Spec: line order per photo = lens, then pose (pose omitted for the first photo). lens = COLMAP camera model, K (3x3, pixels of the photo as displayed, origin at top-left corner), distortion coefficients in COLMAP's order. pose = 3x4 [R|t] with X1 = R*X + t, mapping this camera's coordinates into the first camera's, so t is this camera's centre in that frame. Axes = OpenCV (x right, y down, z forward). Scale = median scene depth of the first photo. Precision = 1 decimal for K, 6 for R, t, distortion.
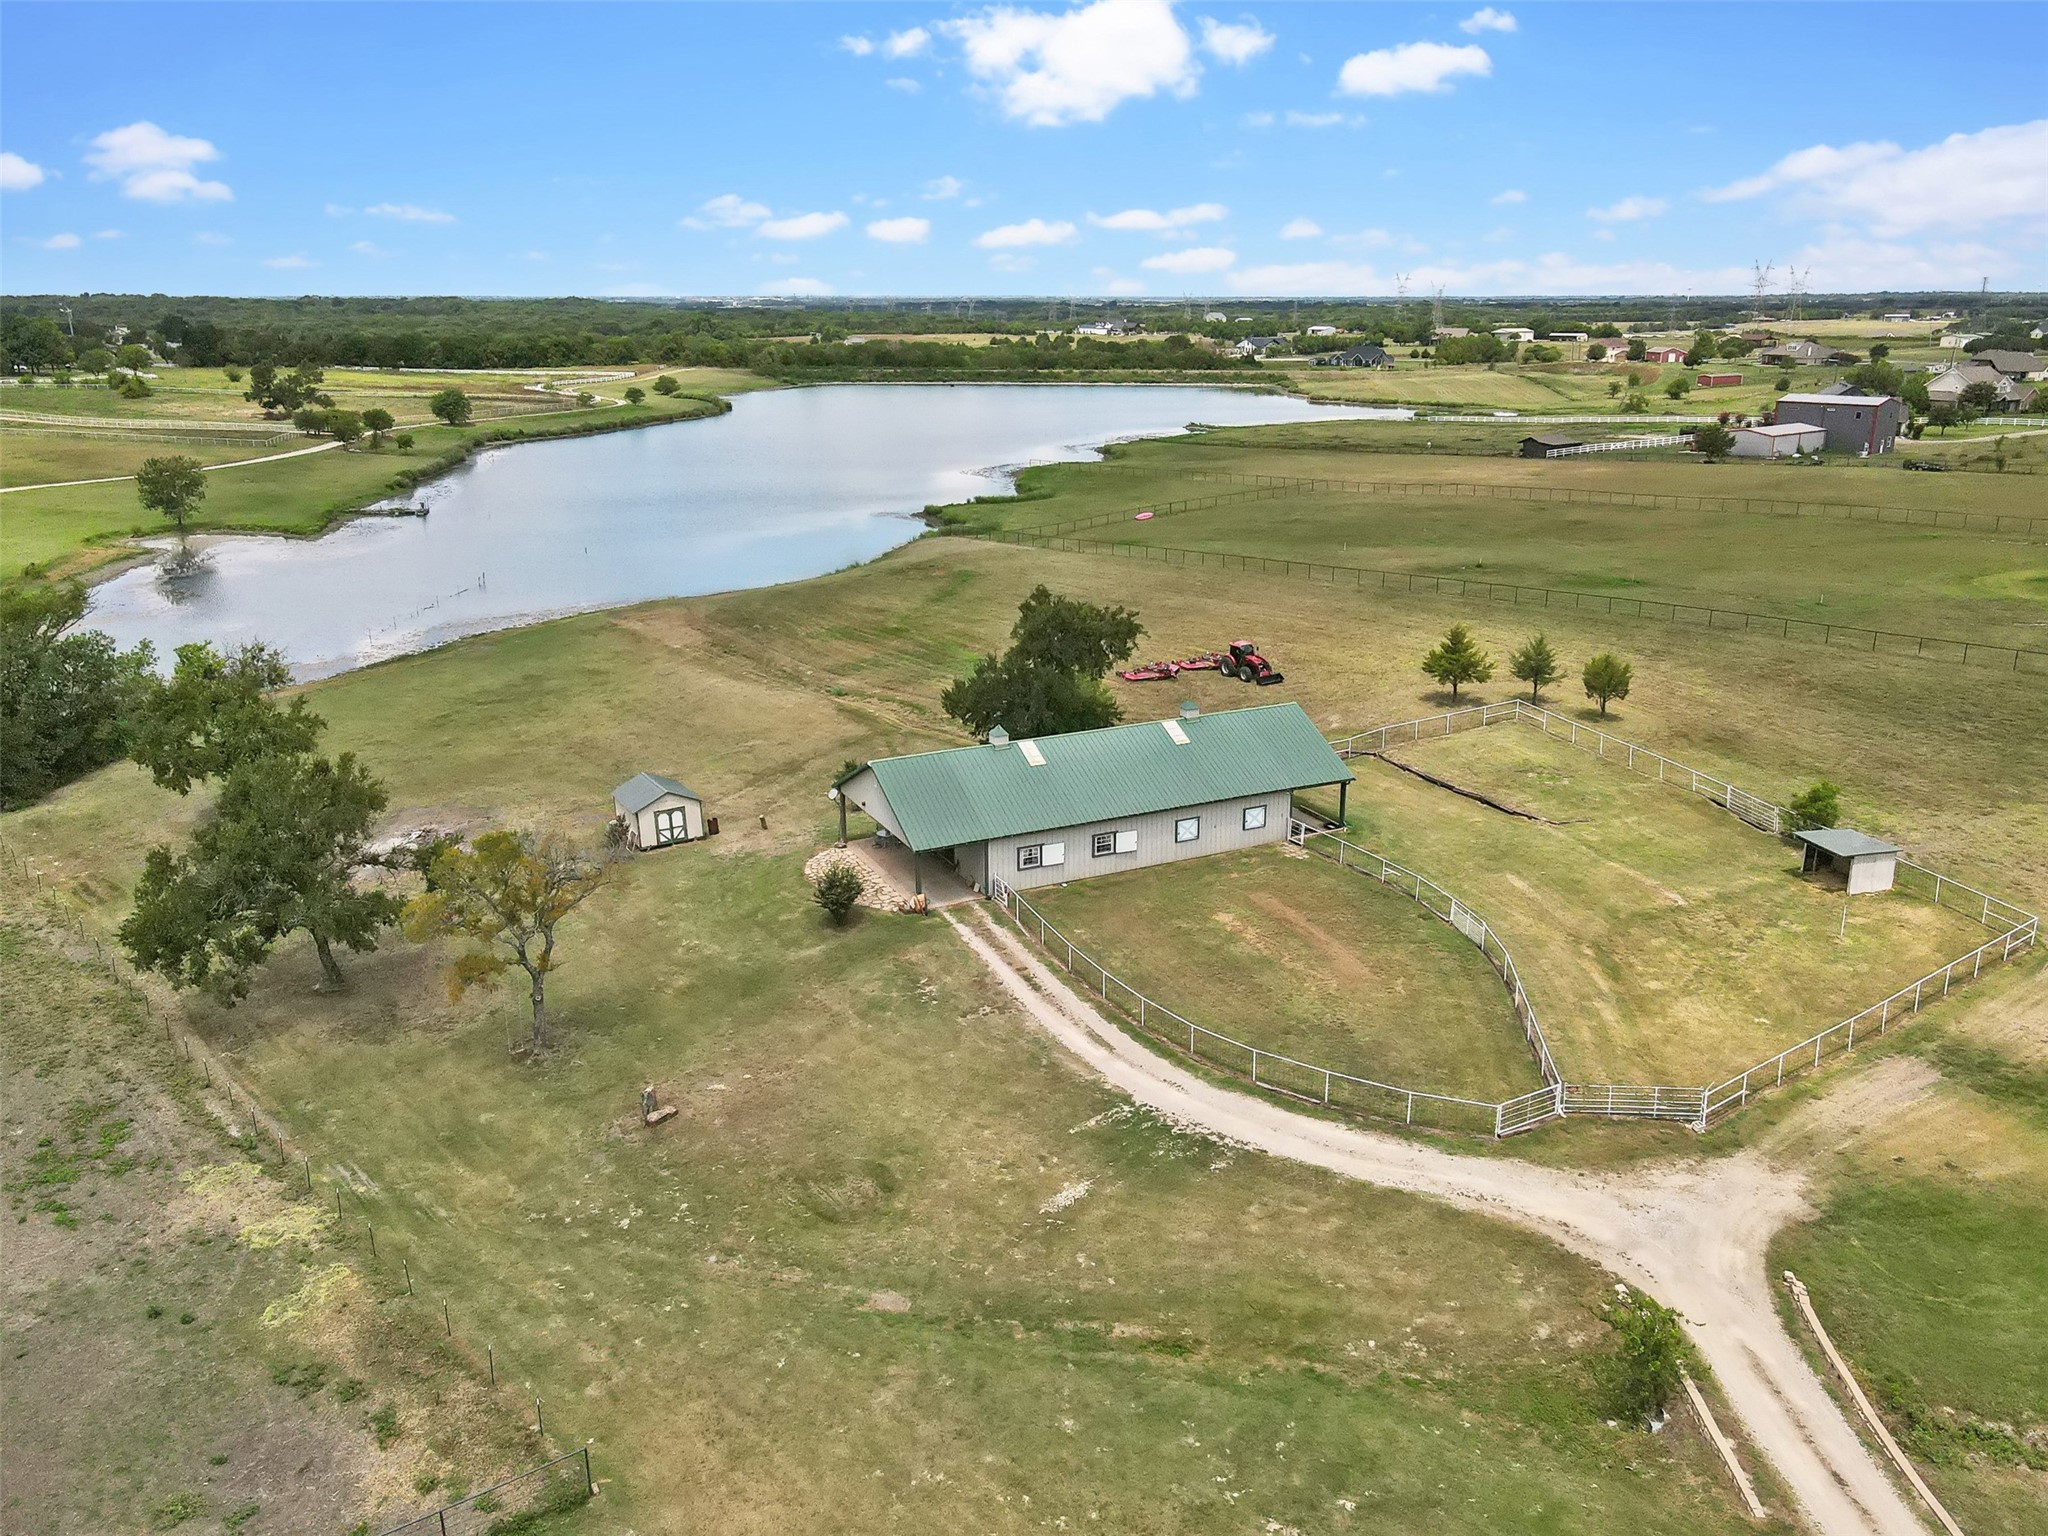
lens RADIAL K [[1542.2, 0, 1032.4], [0, 1542.2, 765.9], [0, 0, 1]] dist [-0.002391, 0.031571]
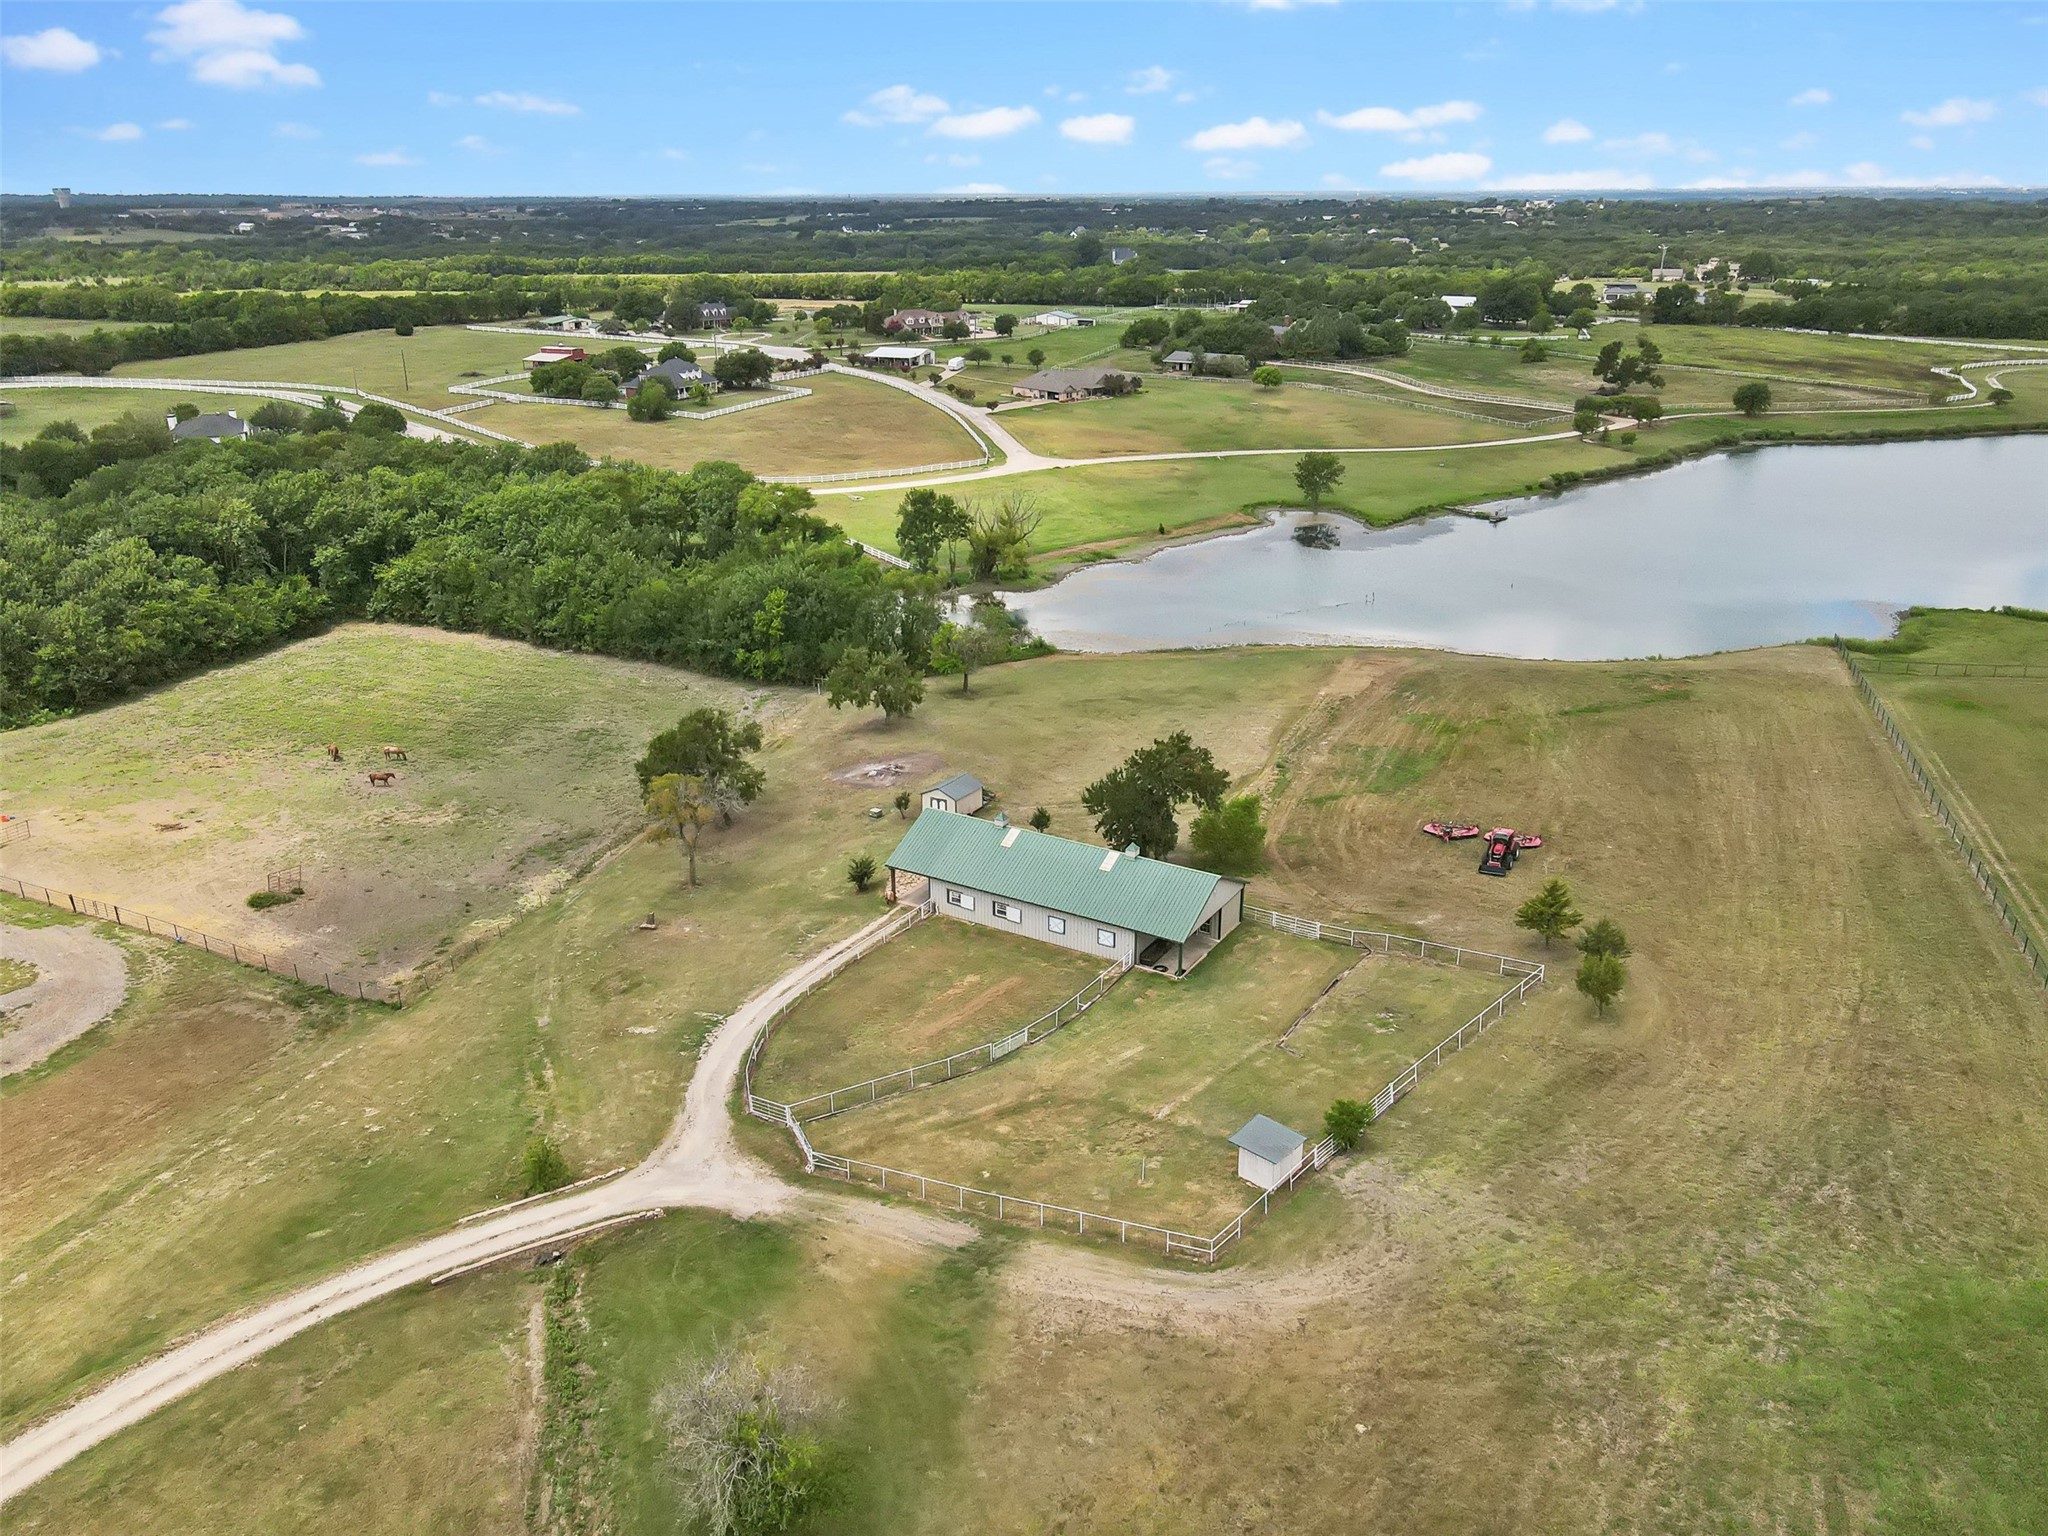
lens RADIAL K [[1516.2, 0, 1032.1], [0, 1516.2, 770.4], [0, 0, 1]] dist [0.005645, 0.022994]
pose [[0.534502, 0.302430, -0.789204, 1.167207], [-0.244692, 0.949167, 0.198008, -0.371733], [0.808971, 0.087276, 0.581334, 0.153966]]
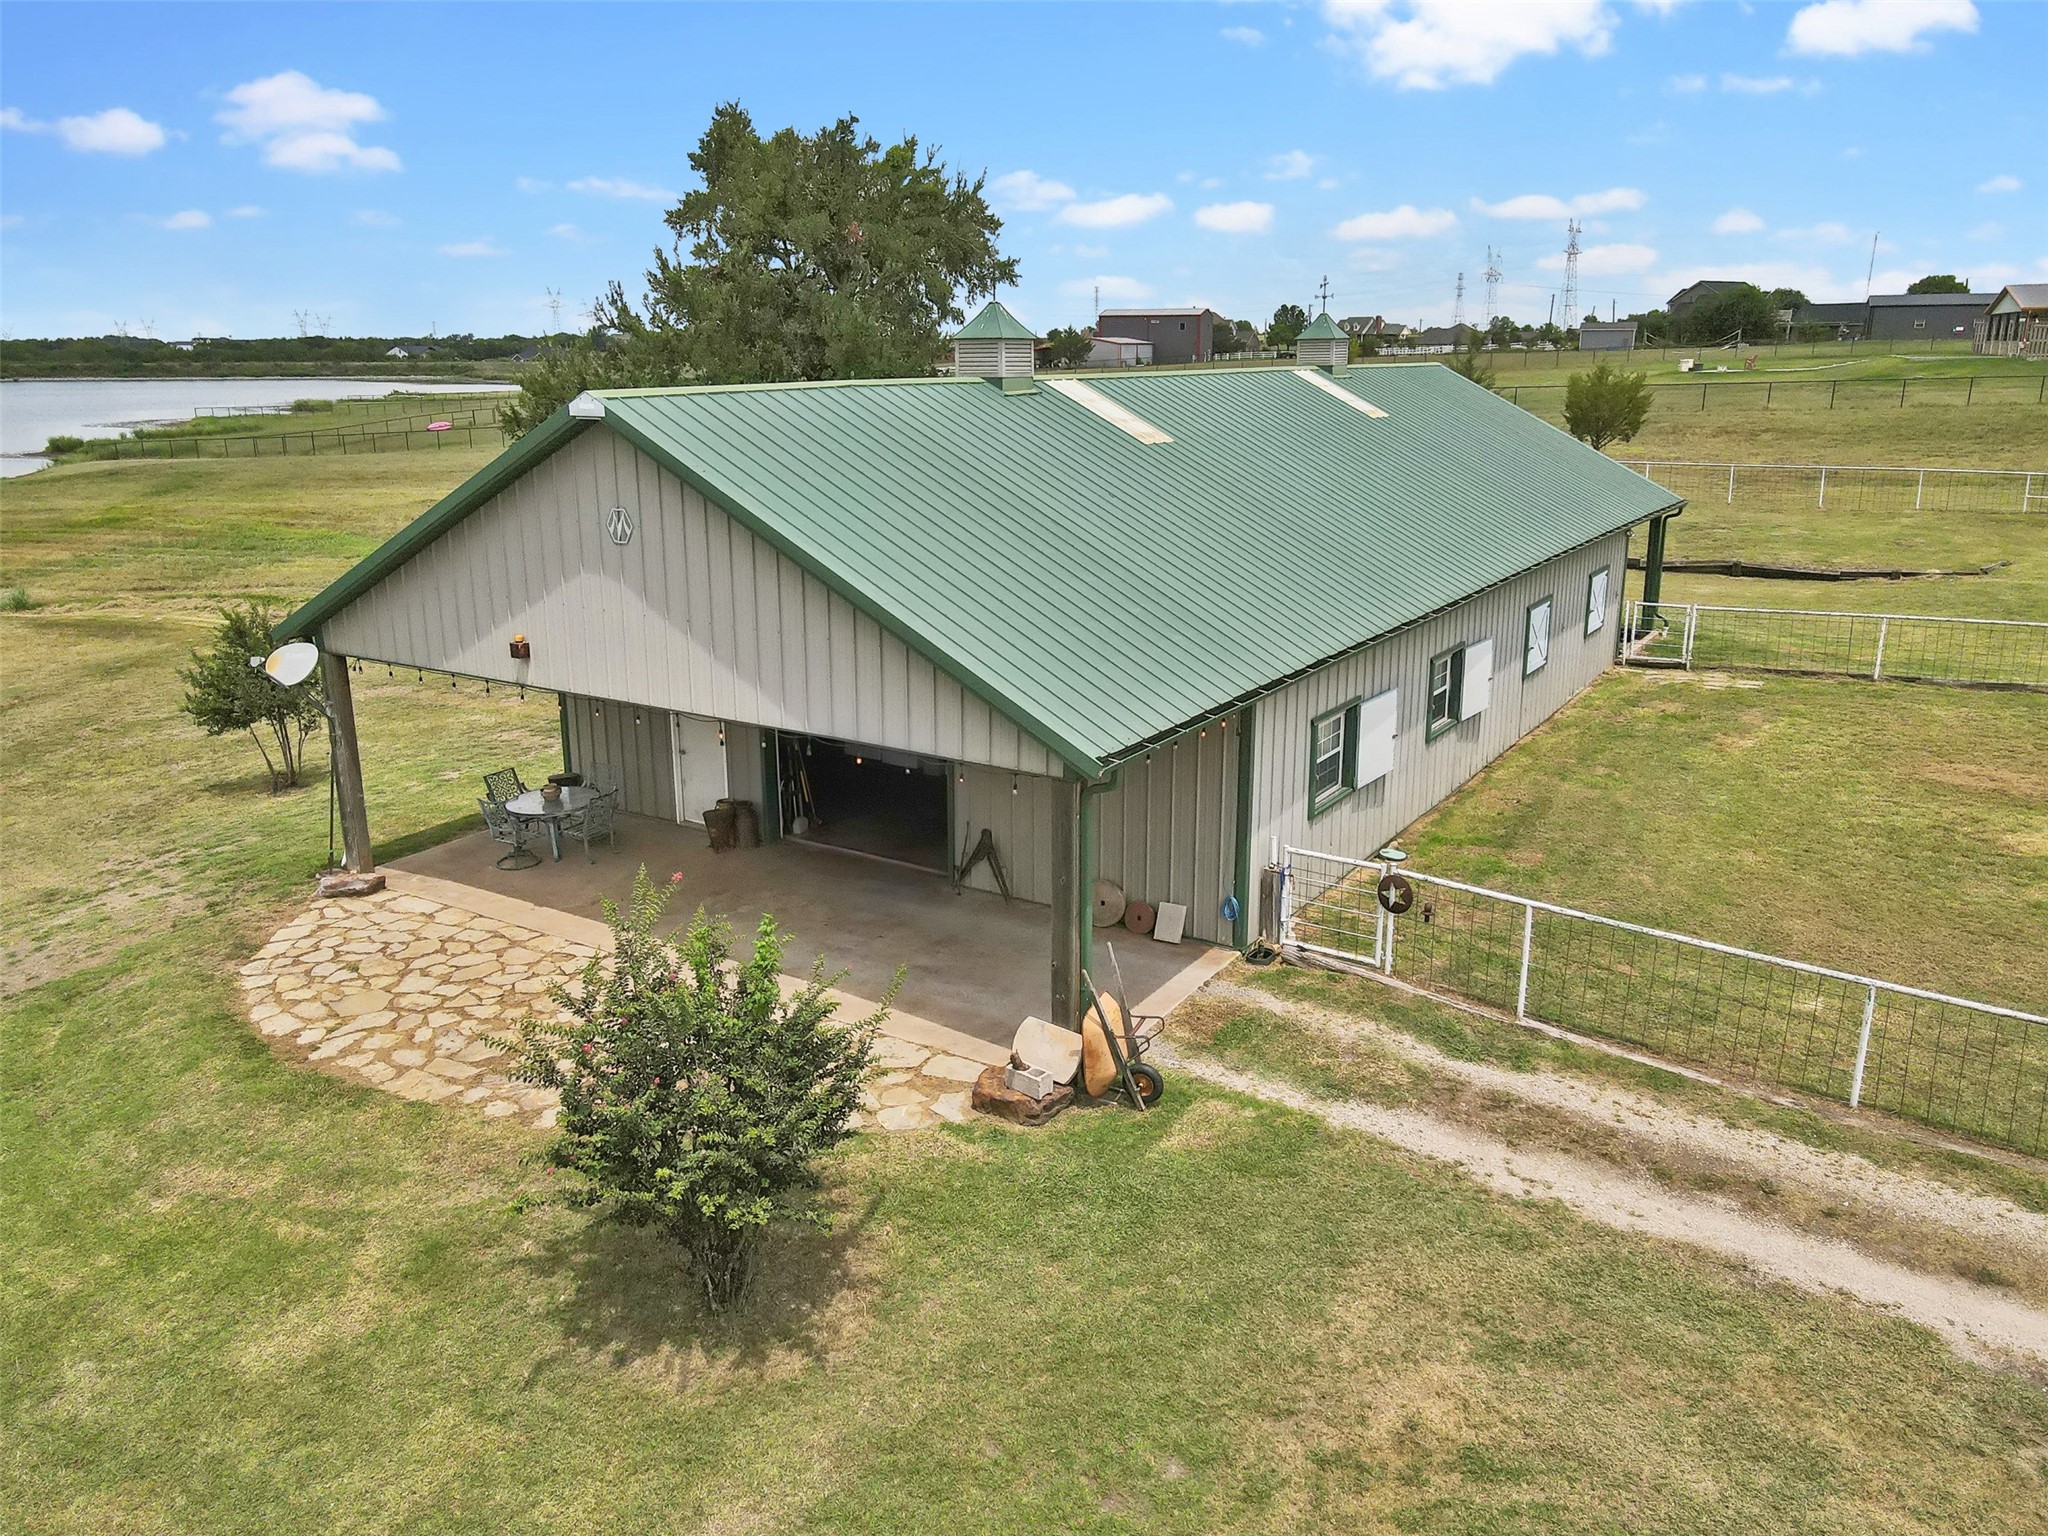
lens RADIAL K [[1516.2, 0, 1032.1], [0, 1516.2, 770.4], [0, 0, 1]] dist [0.005645, 0.022994]
pose [[0.857361, -0.139518, 0.495446, -0.155010], [0.151272, 0.988354, 0.016547, 0.048311], [-0.491984, 0.060761, 0.868481, 0.785266]]
